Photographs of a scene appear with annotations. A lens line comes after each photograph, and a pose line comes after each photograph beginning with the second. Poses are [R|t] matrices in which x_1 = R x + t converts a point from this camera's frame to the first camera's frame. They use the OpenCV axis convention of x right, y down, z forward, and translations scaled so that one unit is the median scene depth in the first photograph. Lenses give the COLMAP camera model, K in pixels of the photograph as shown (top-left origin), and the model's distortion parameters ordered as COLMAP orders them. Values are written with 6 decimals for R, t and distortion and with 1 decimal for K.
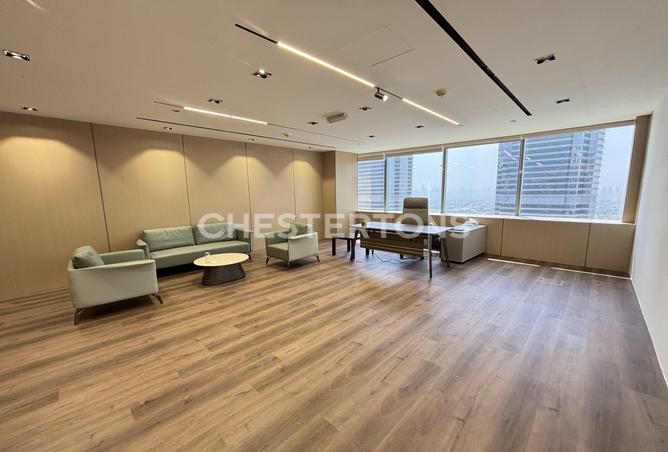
lens RADIAL K [[269.3, 0, 330.6], [0, 269.3, 233.4], [0, 0, 1]] dist [0.000038, -0.000032]
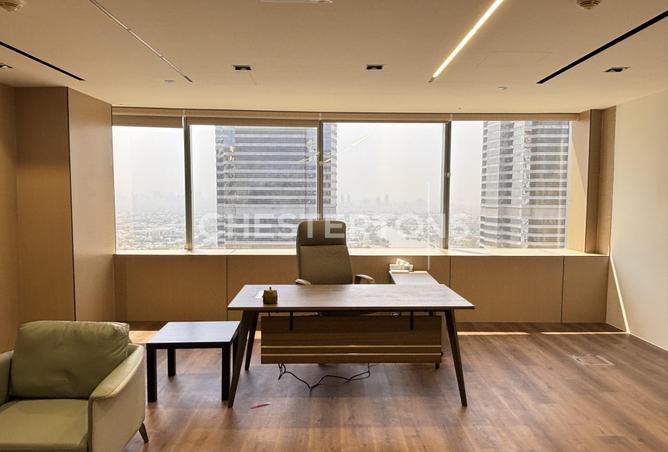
lens RADIAL K [[509.2, 0, 334.0], [0, 509.2, 226.0], [0, 0, 1]] dist [0.001698, 0.000237]
pose [[0.711274, -0.025914, 0.702437, -0.326998], [0.095491, 0.993618, -0.060036, -0.091753], [-0.696398, 0.109778, 0.709210, 0.497940]]
